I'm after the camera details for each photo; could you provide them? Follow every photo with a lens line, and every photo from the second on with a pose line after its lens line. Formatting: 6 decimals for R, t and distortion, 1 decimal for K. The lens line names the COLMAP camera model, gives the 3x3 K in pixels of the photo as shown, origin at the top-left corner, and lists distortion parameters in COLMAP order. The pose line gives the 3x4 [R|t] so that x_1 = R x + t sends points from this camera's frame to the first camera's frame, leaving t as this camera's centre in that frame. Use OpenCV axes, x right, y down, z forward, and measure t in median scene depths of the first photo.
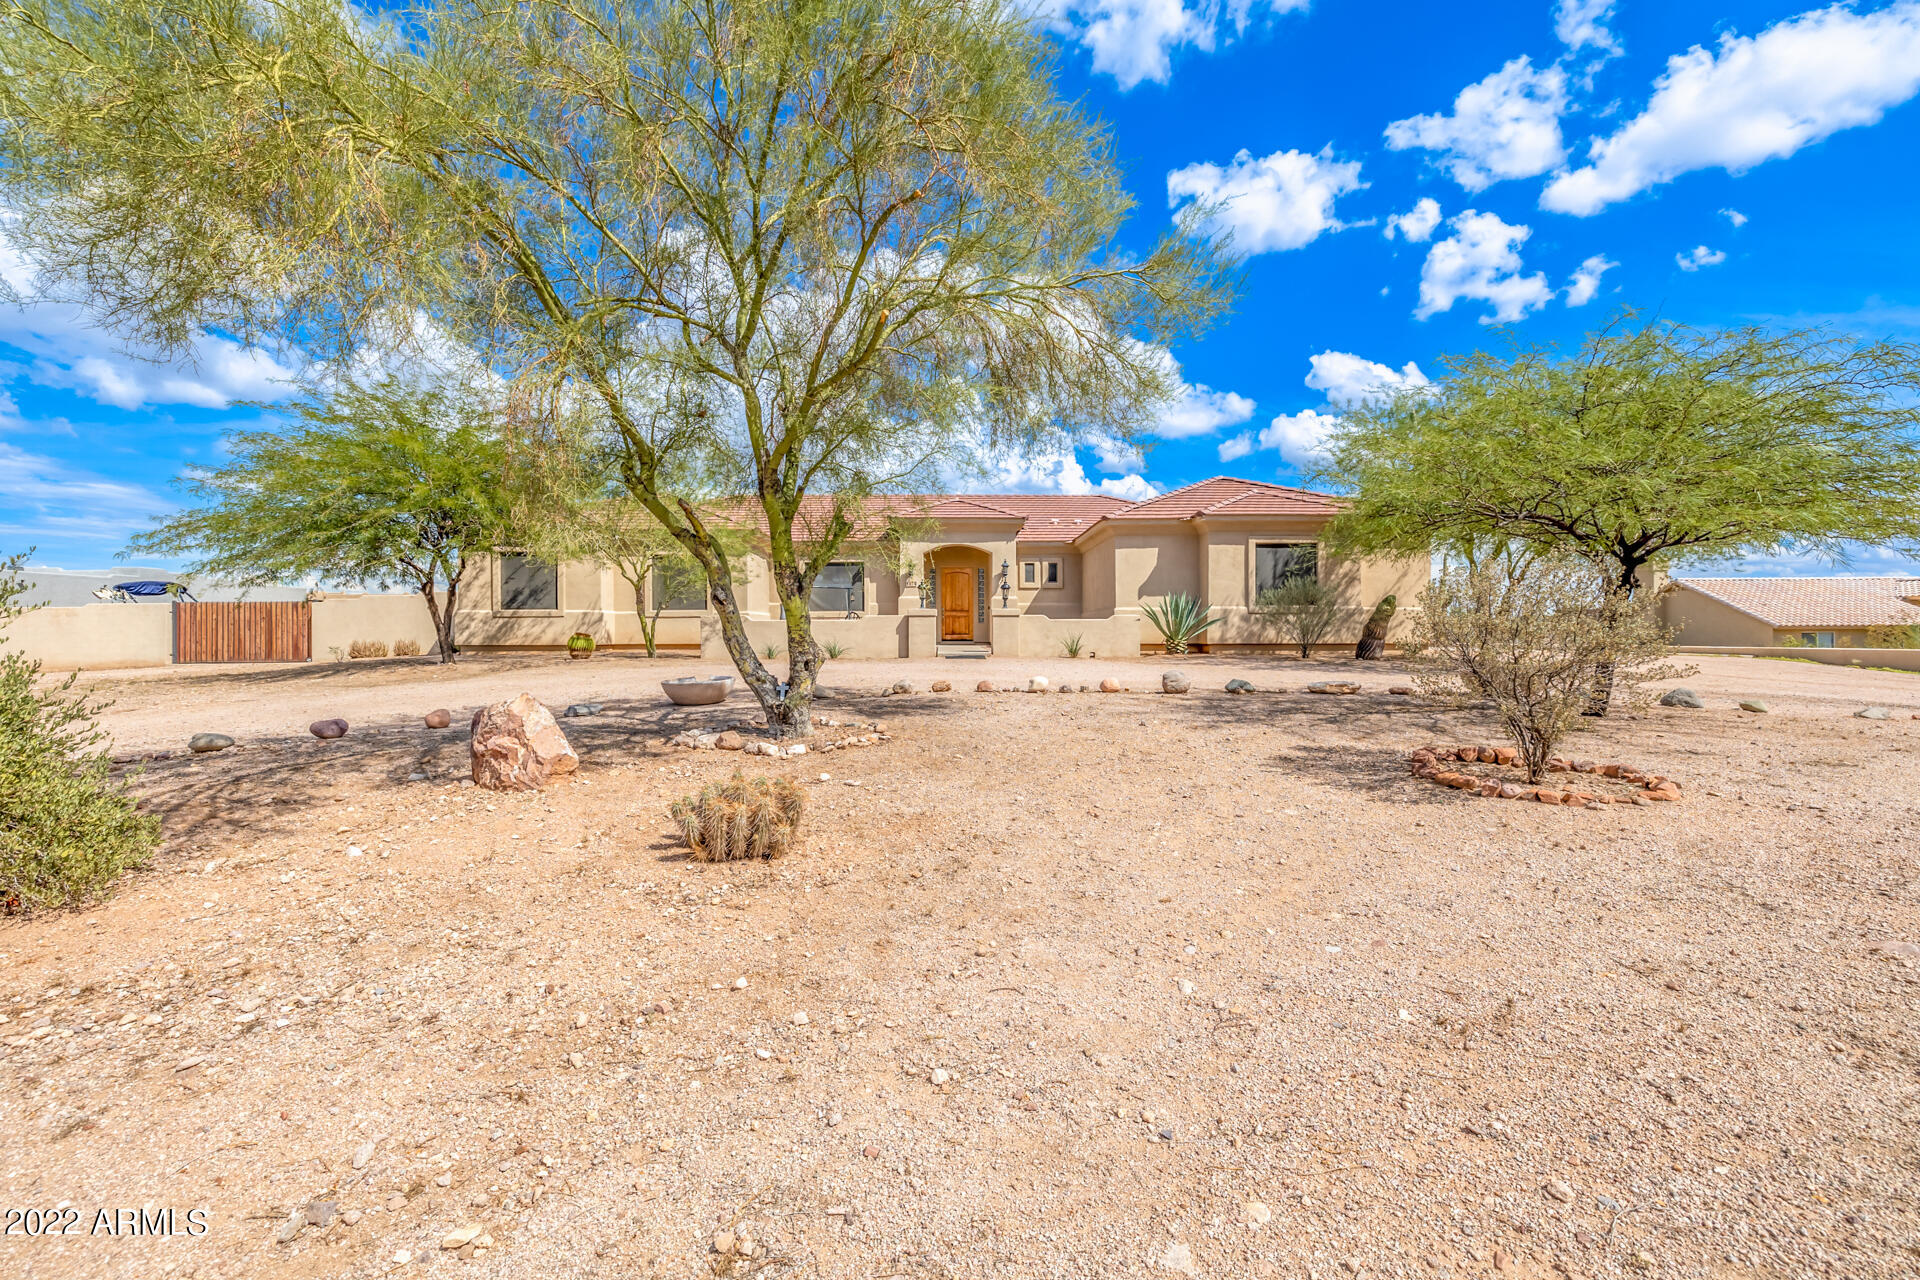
lens RADIAL K [[822.4, 0, 958.9], [0, 822.4, 643.8], [0, 0, 1]] dist [0.000609, 0.000206]
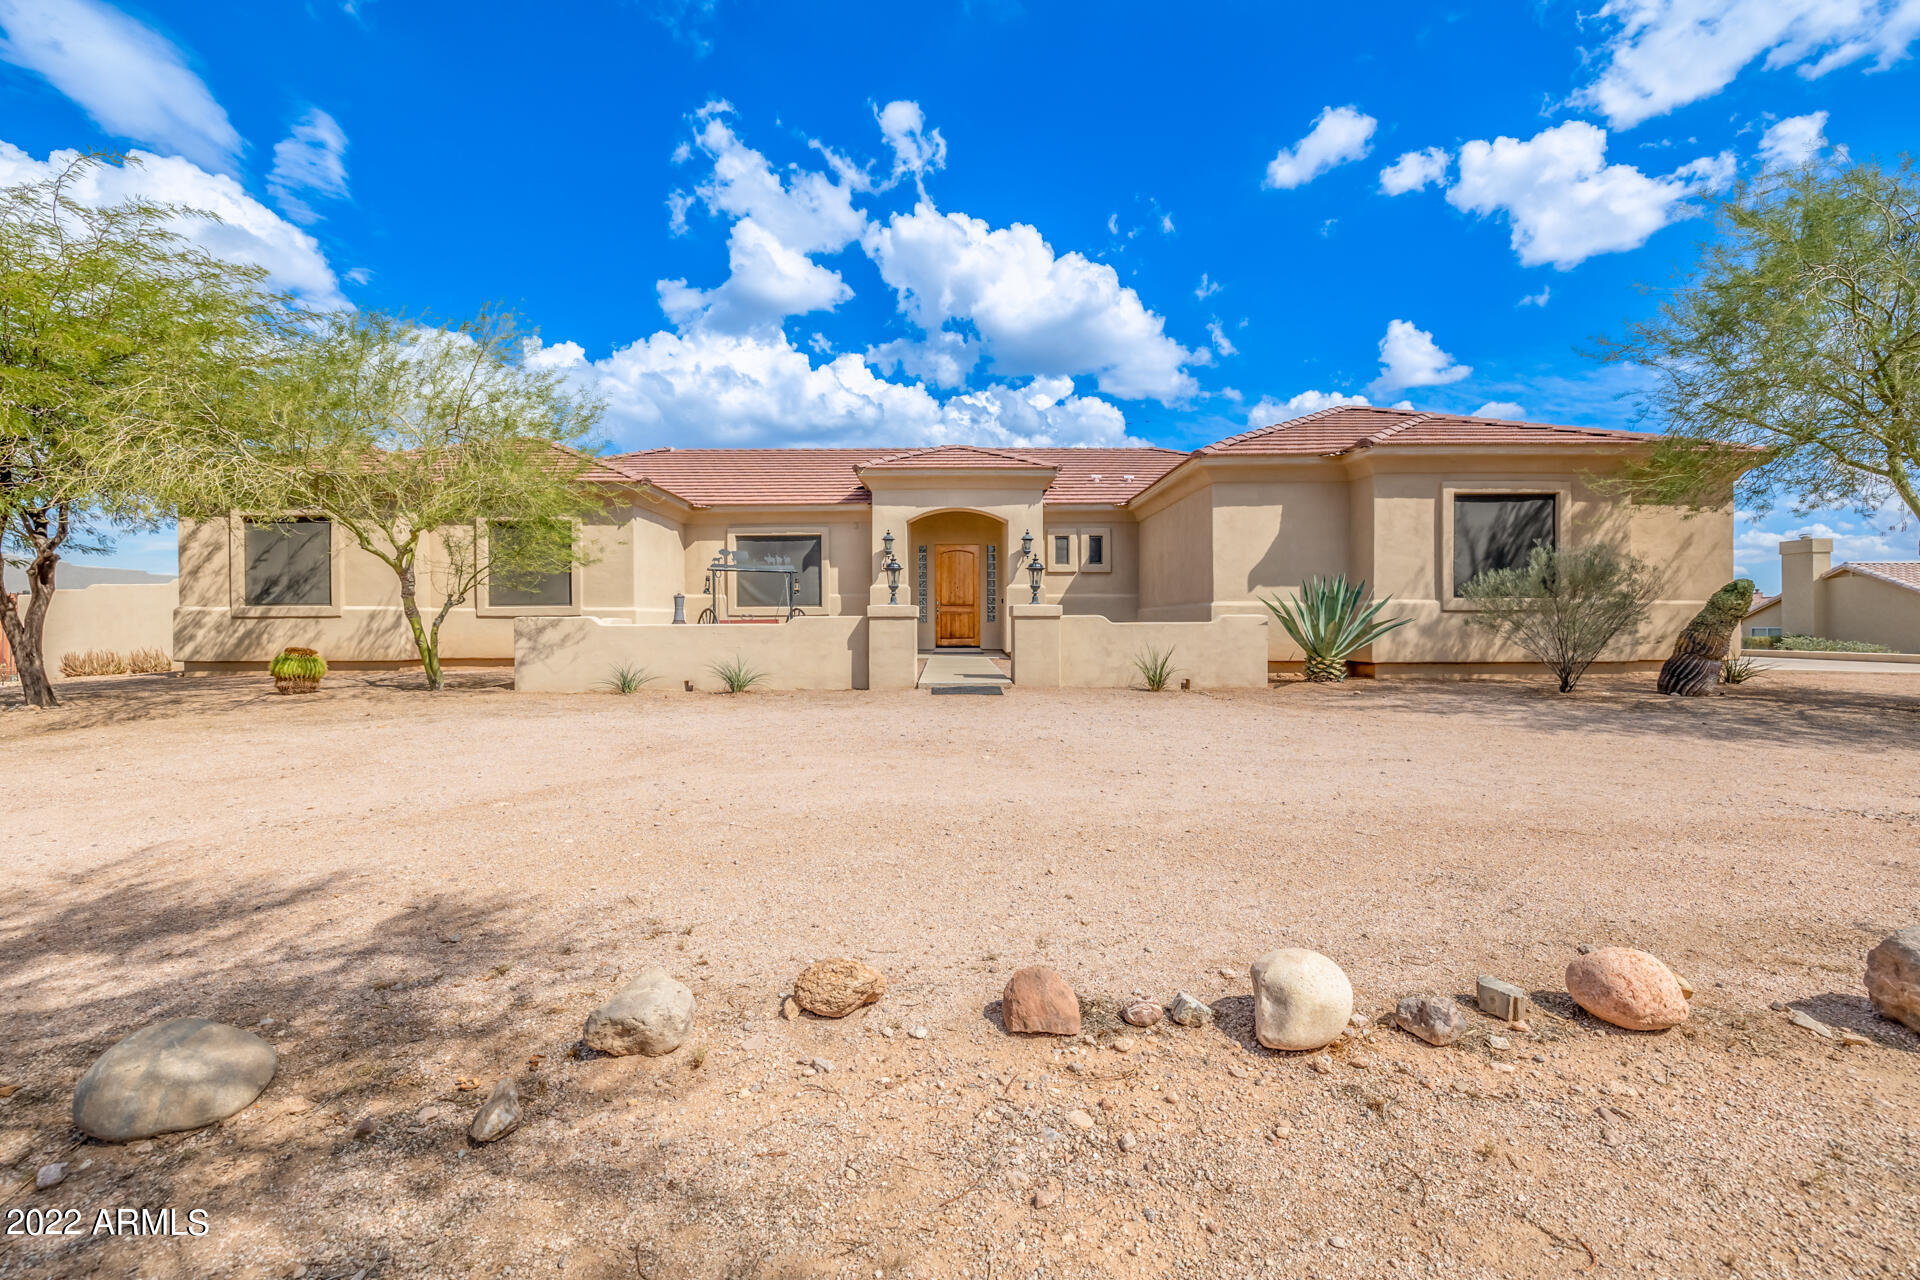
lens RADIAL K [[822.4, 0, 951.6], [0, 822.4, 628.6], [0, 0, 1]] dist [0.000609, 0.000206]
pose [[0.999842, -0.001954, -0.017646, 0.007404], [0.001838, 0.999977, -0.006588, -0.021526], [0.017659, 0.006554, 0.999823, 0.403994]]
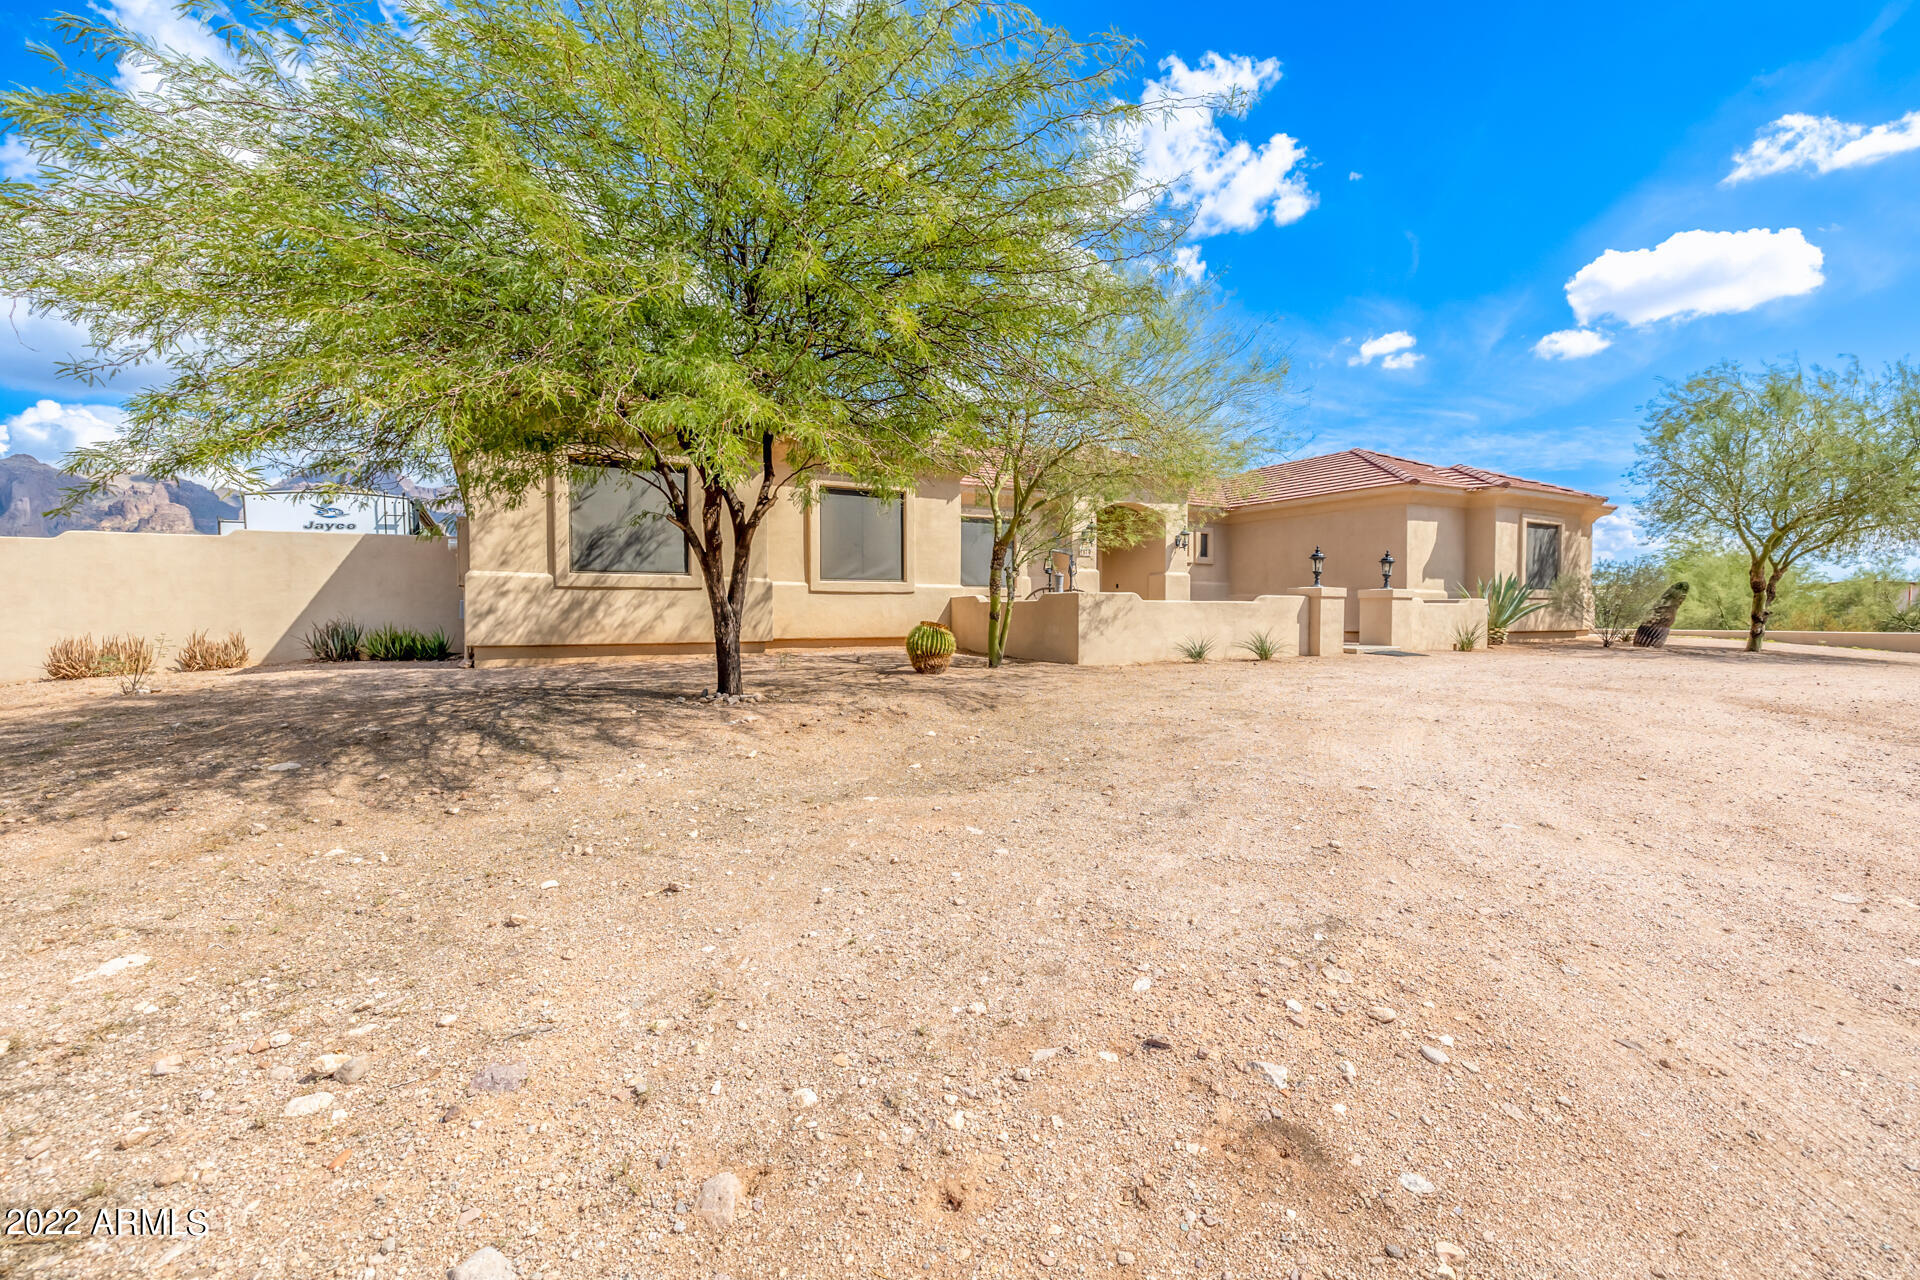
lens RADIAL K [[822.4, 0, 959.5], [0, 822.4, 646.8], [0, 0, 1]] dist [0.000609, 0.000206]
pose [[0.872308, -0.017719, 0.488637, -0.651751], [0.005354, 0.999629, 0.026691, -0.010690], [-0.488928, -0.020666, 0.872079, 0.513475]]
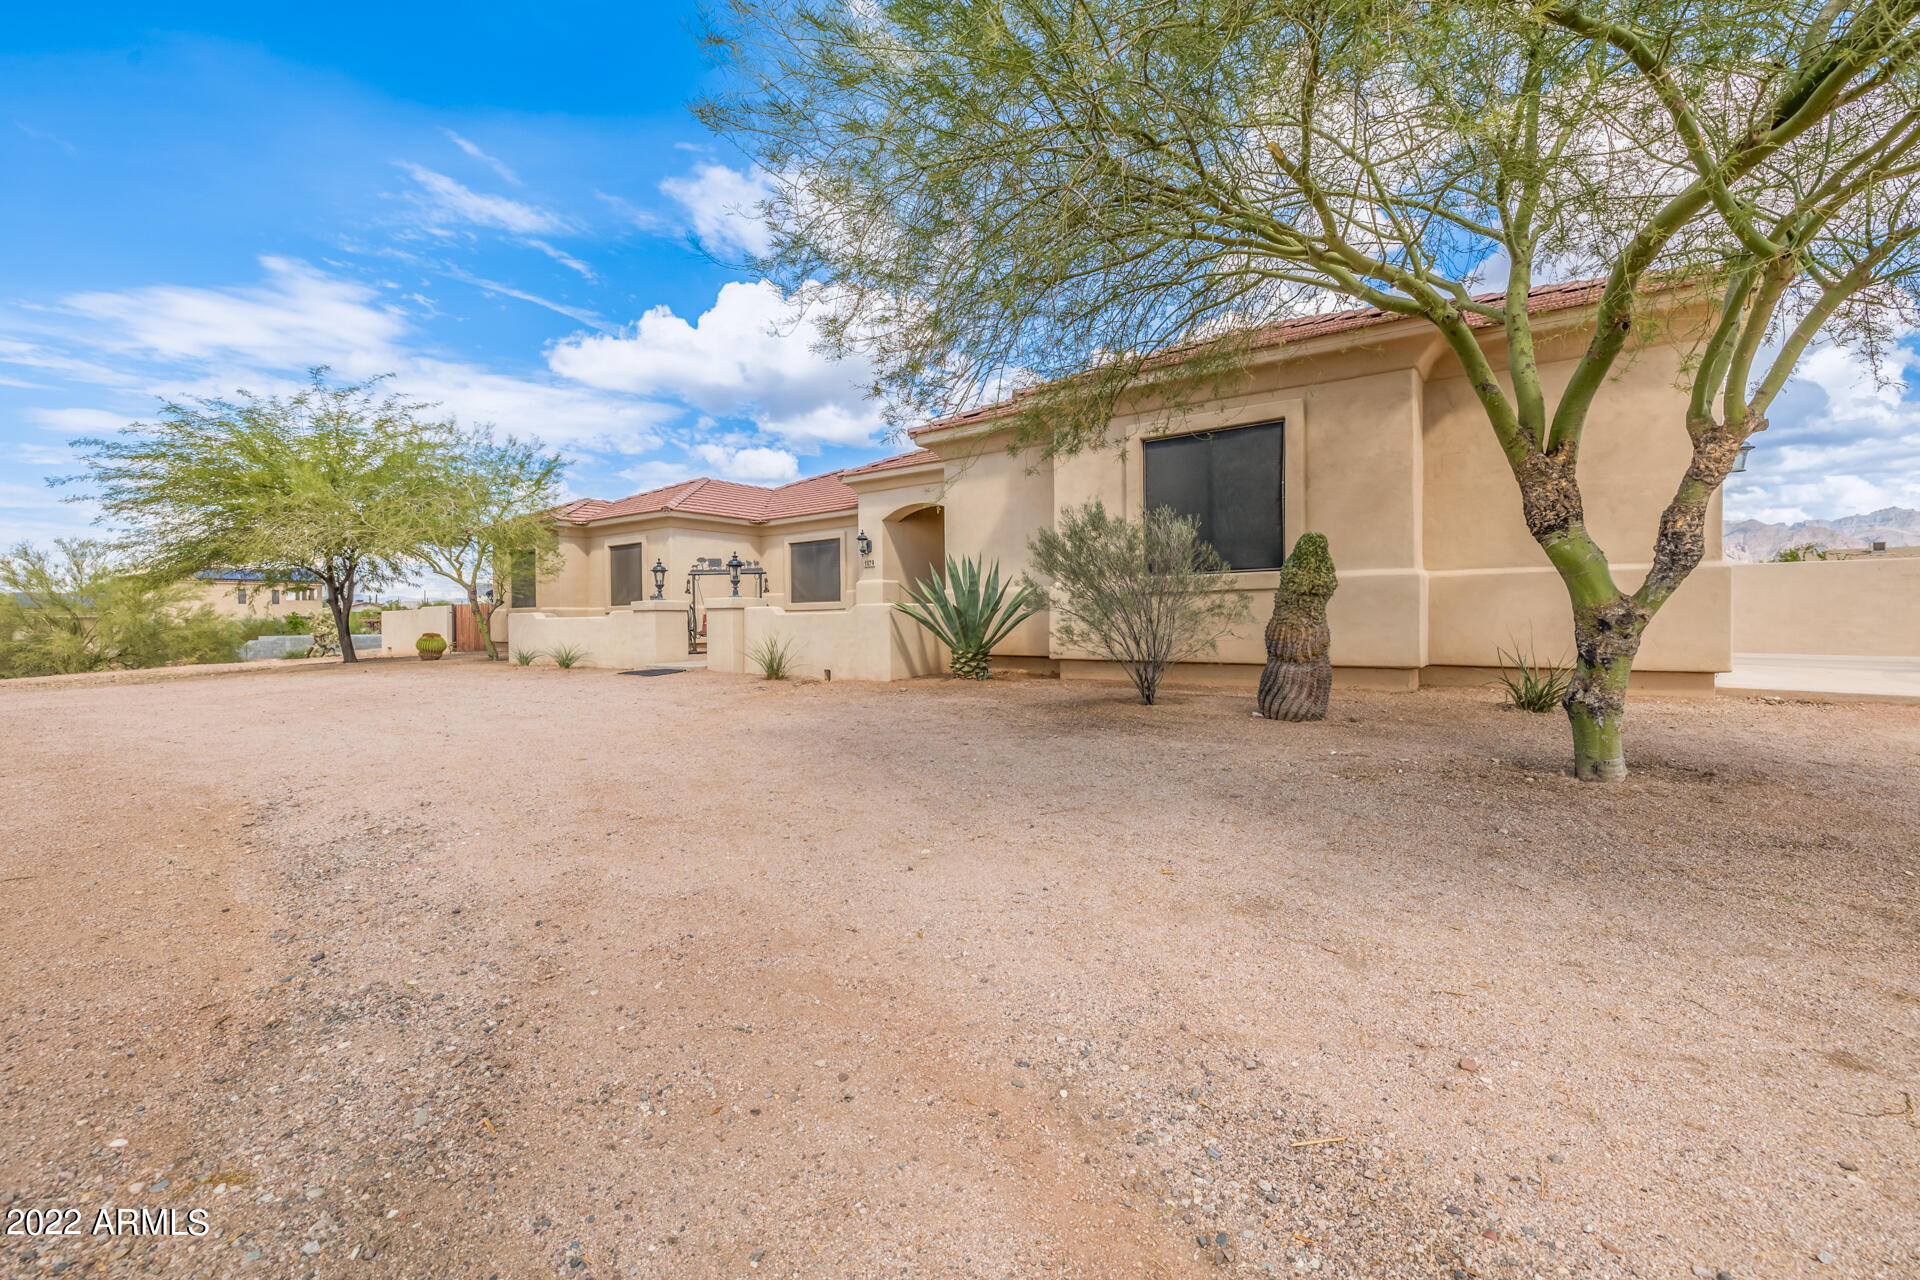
lens RADIAL K [[822.4, 0, 956.8], [0, 822.4, 634.9], [0, 0, 1]] dist [0.000609, 0.000206]
pose [[0.790147, 0.002559, -0.612912, 0.567160], [0.002500, 0.999970, 0.007397, -0.017784], [0.612912, -0.007377, 0.790117, 0.585880]]
